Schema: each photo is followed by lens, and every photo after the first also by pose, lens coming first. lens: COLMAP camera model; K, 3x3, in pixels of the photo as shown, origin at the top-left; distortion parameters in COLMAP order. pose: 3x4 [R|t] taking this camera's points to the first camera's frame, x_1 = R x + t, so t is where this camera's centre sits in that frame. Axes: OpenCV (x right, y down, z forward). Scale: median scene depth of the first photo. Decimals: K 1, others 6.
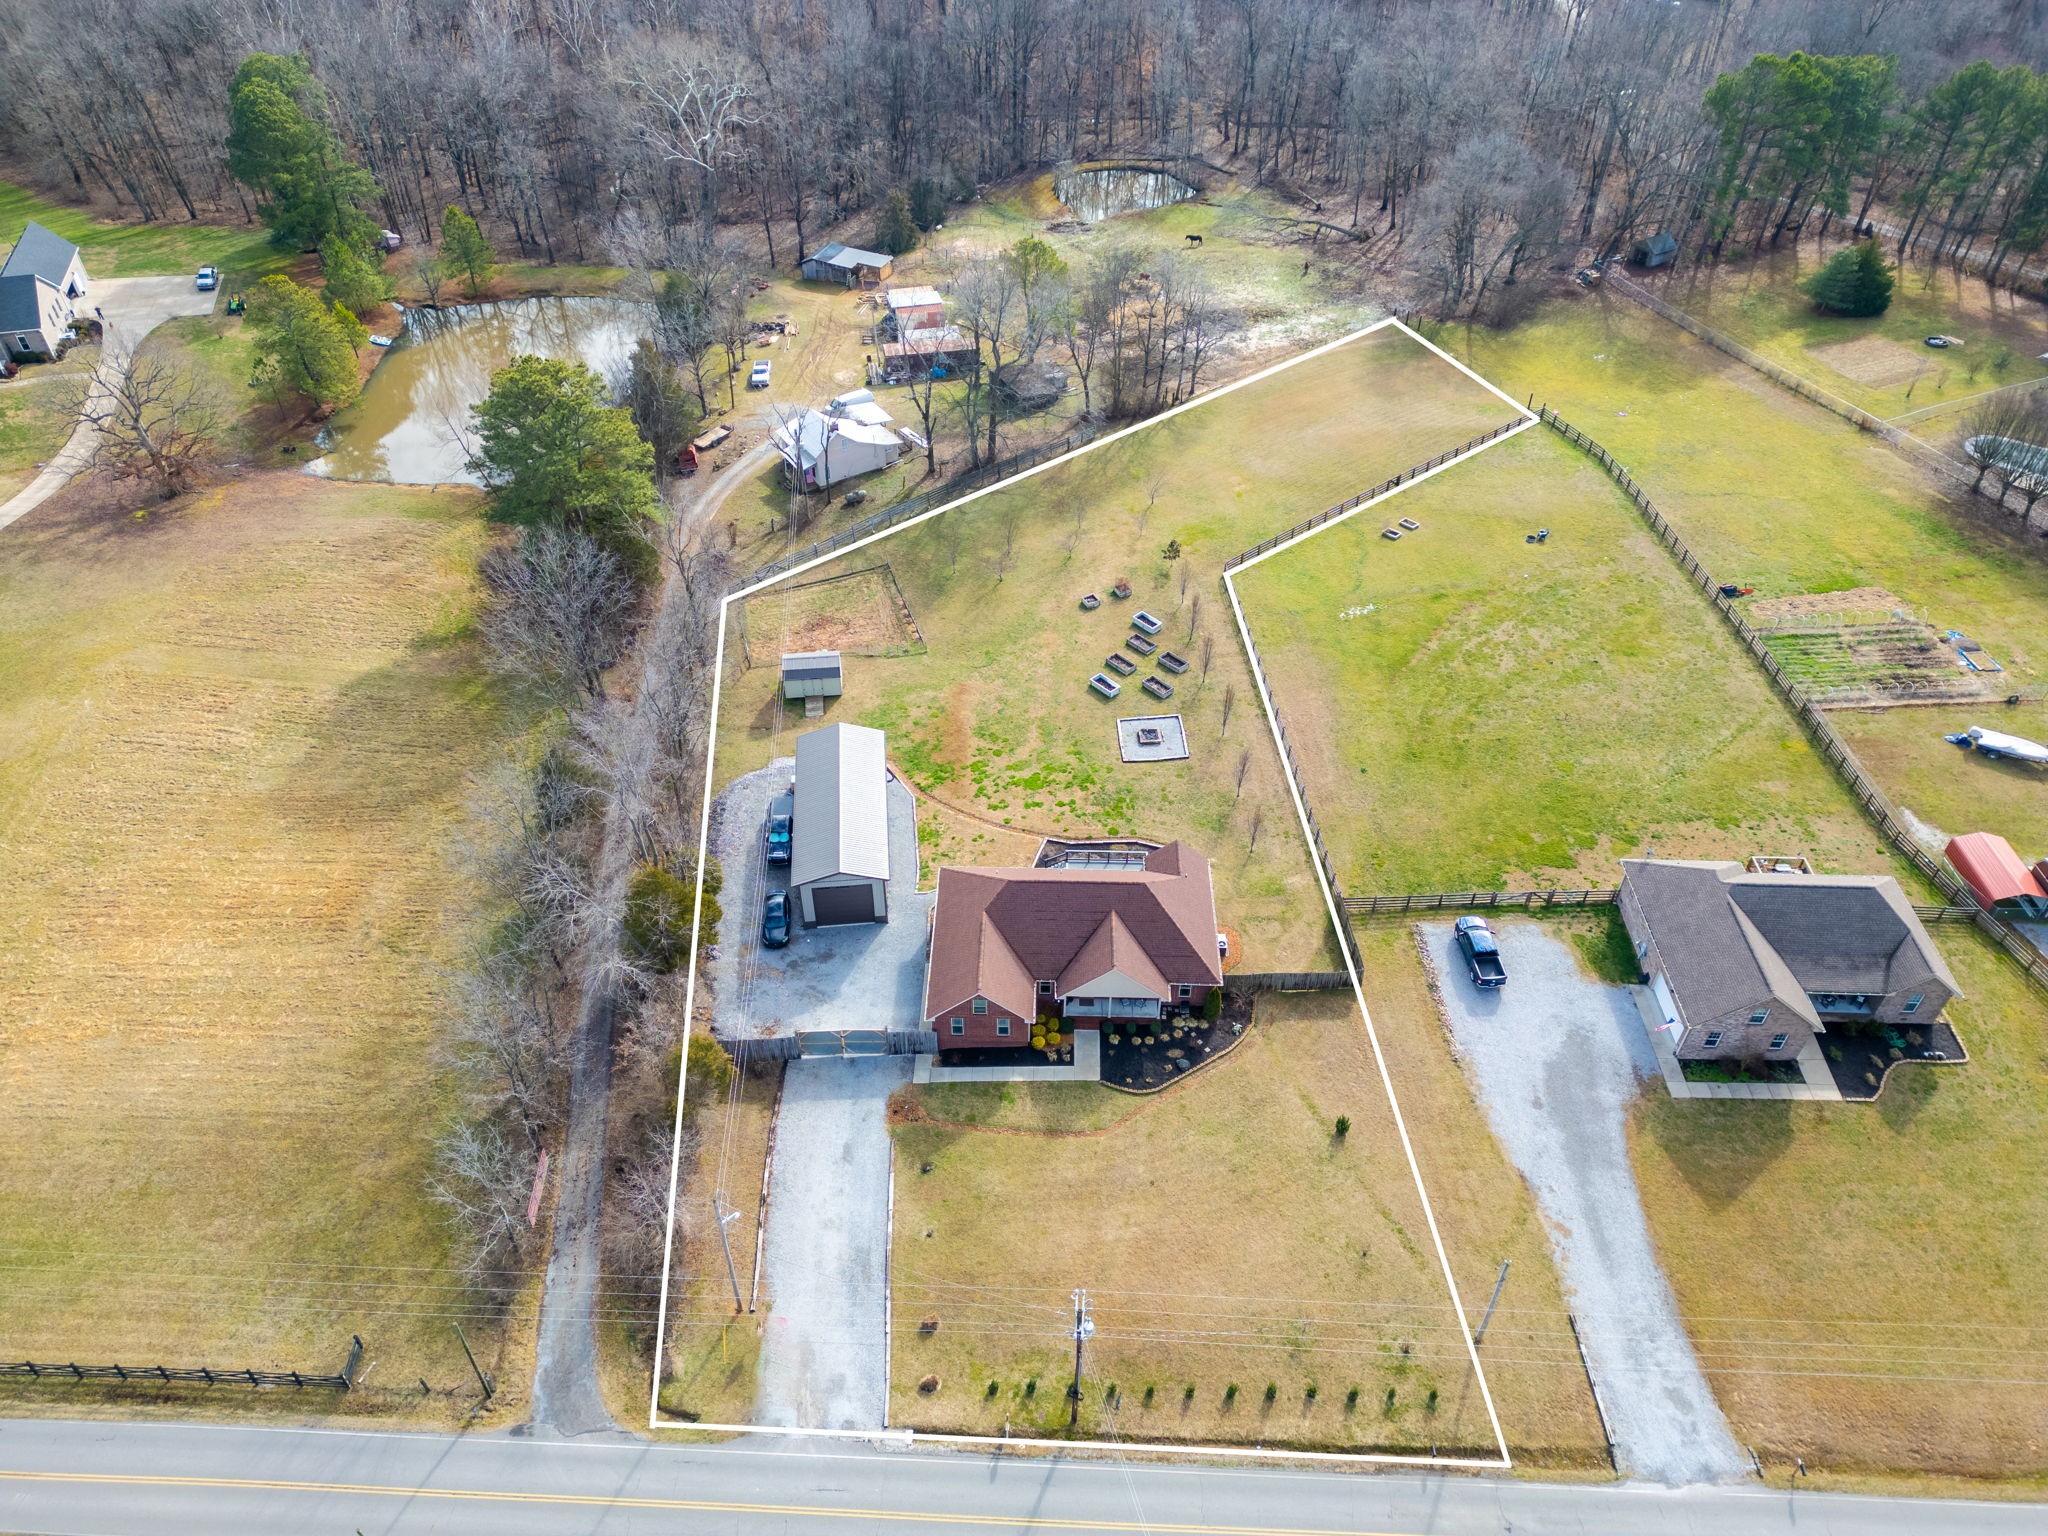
lens RADIAL K [[1433.1, 0, 1020.2], [0, 1433.1, 770.8], [0, 0, 1]] dist [0.068319, -0.060984]
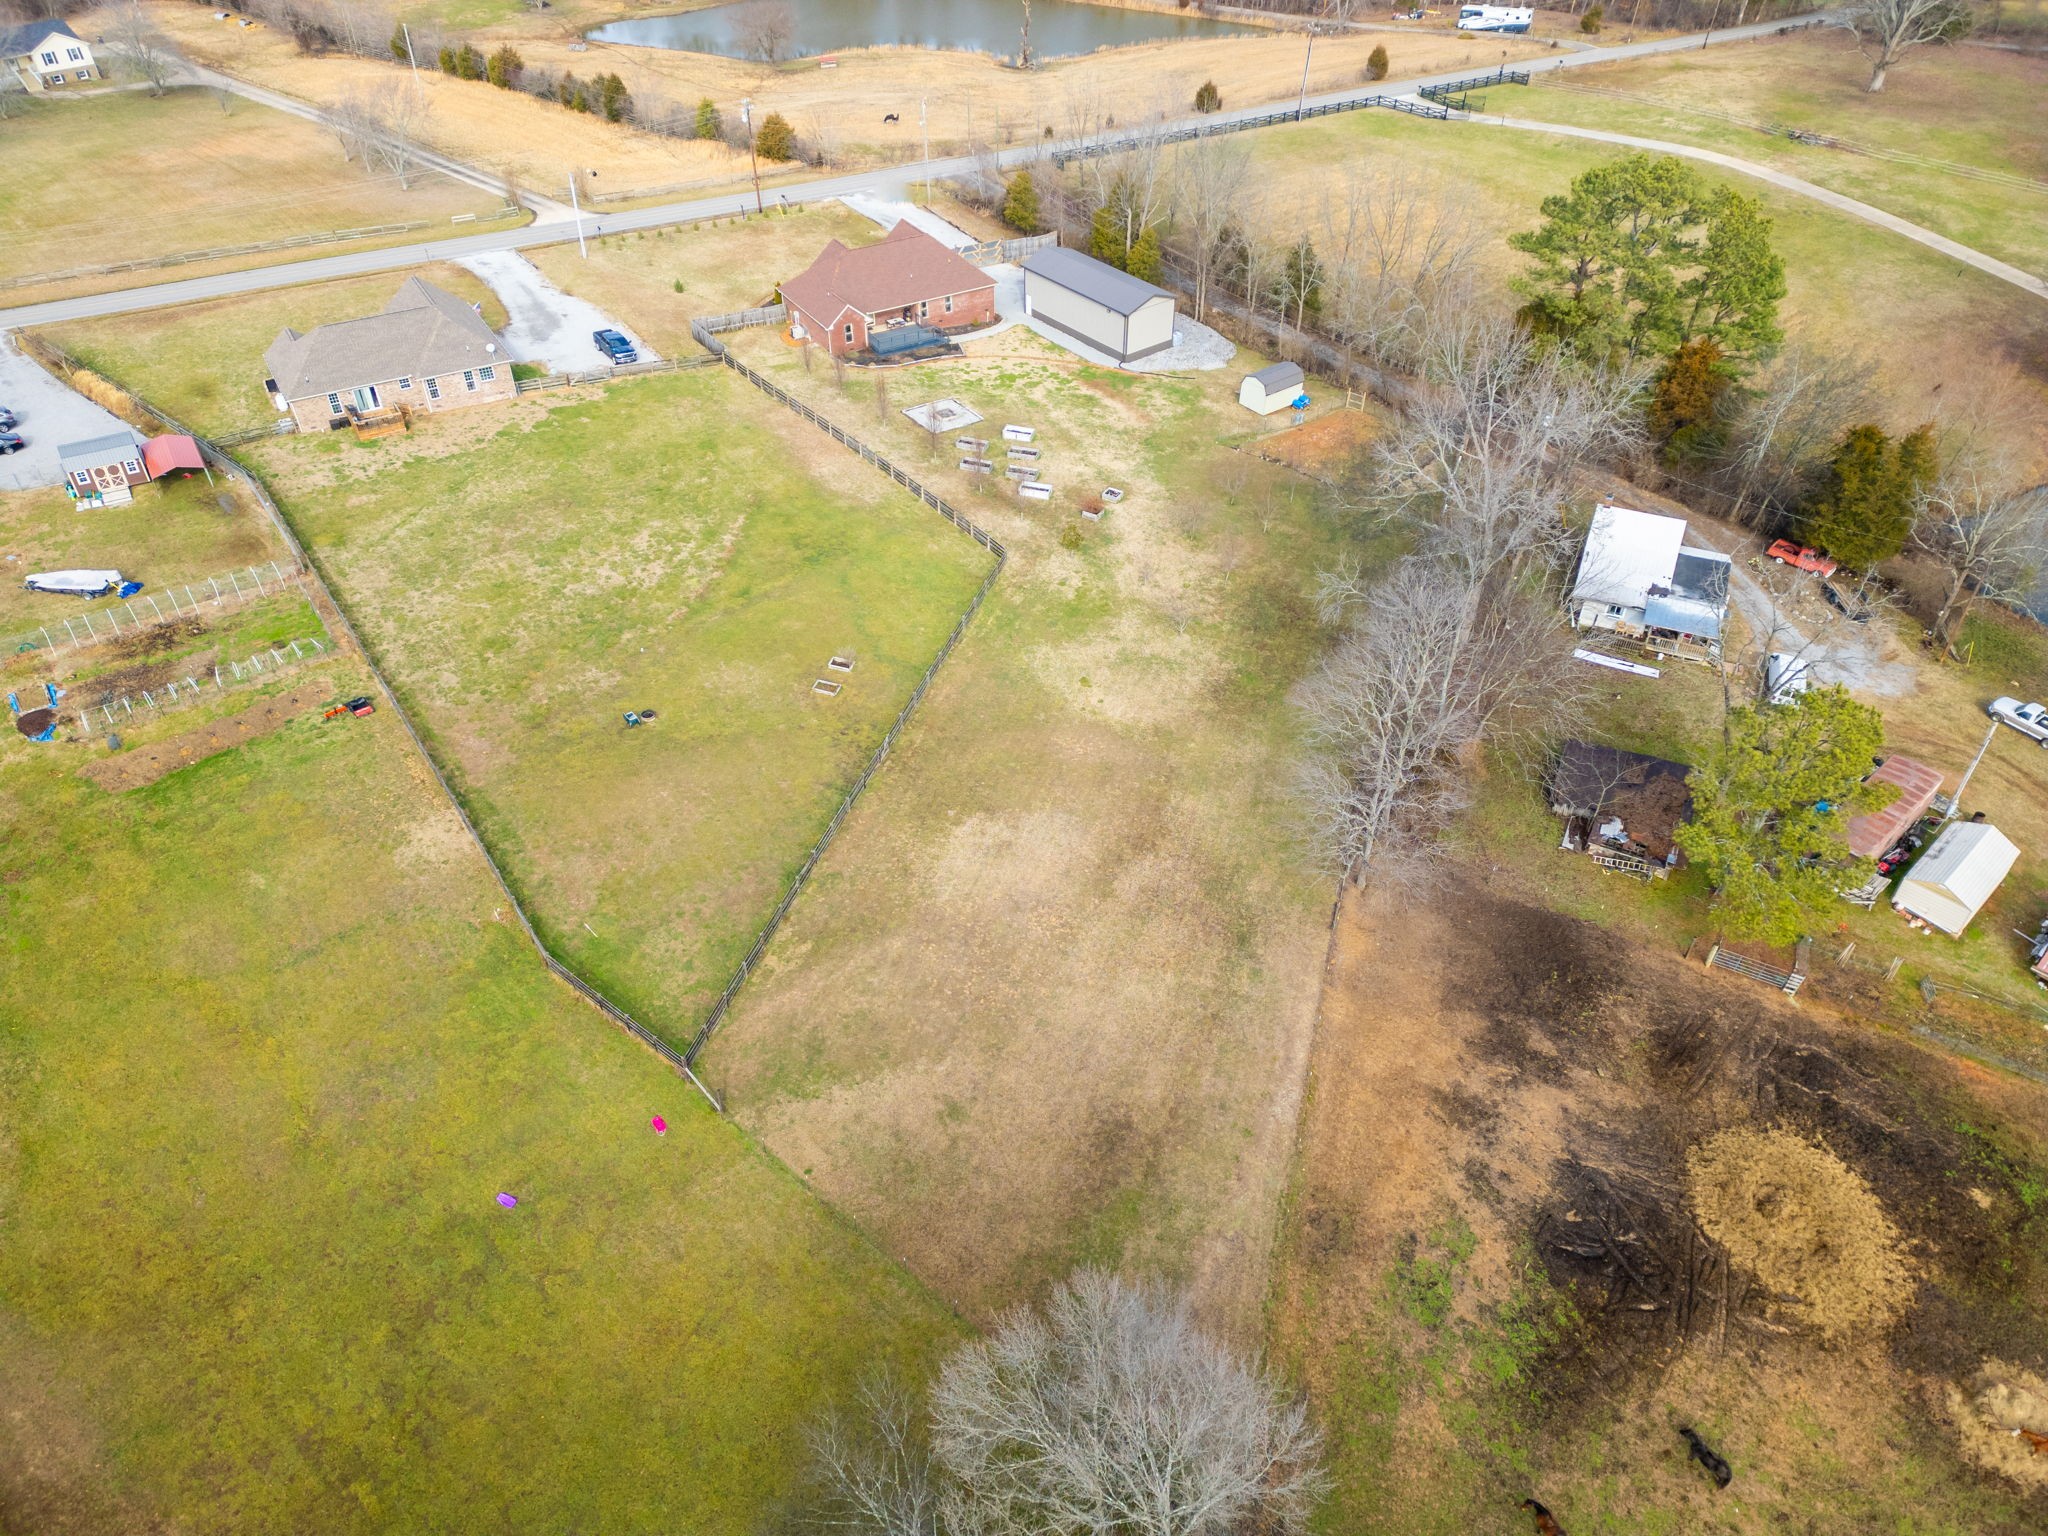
lens RADIAL K [[1433.1, 0, 1021.3], [0, 1433.1, 770.5], [0, 0, 1]] dist [0.068319, -0.060984]
pose [[-0.843351, 0.341493, -0.414899, 0.614410], [-0.358168, 0.218359, 0.907764, -1.021601], [0.400592, 0.914167, -0.061842, 1.413645]]
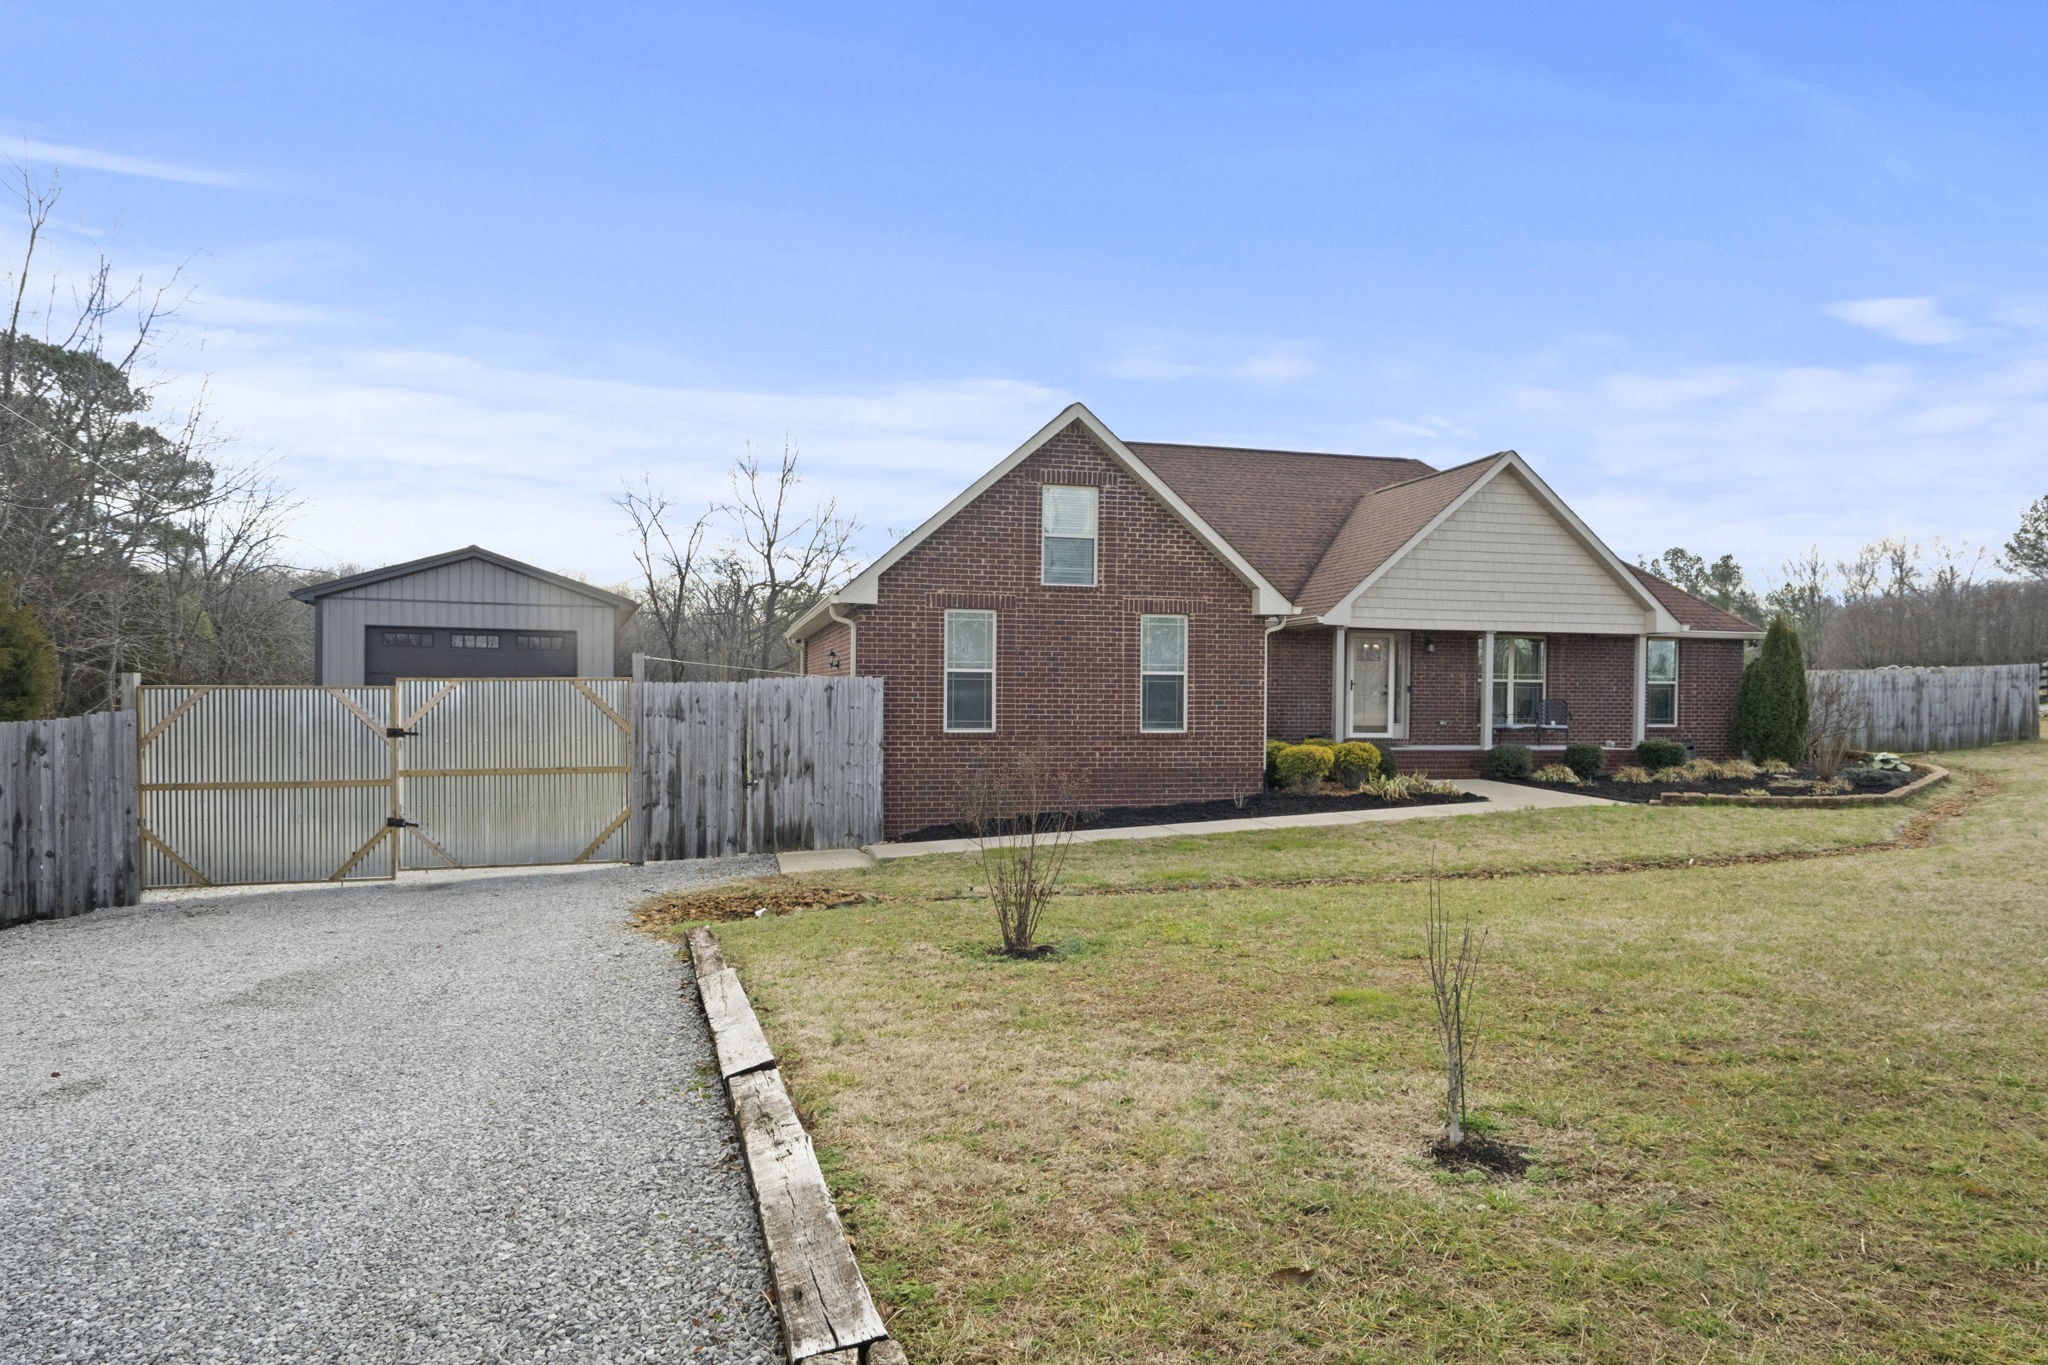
lens RADIAL K [[1231.9, 0, 1027.4], [0, 1231.9, 696.9], [0, 0, 1]] dist [-0.000613, -0.000462]
pose [[0.964399, 0.003461, 0.264428, -0.072633], [0.172346, 0.750174, -0.638385, 0.256910], [-0.200577, 0.661231, 0.722871, 0.724365]]
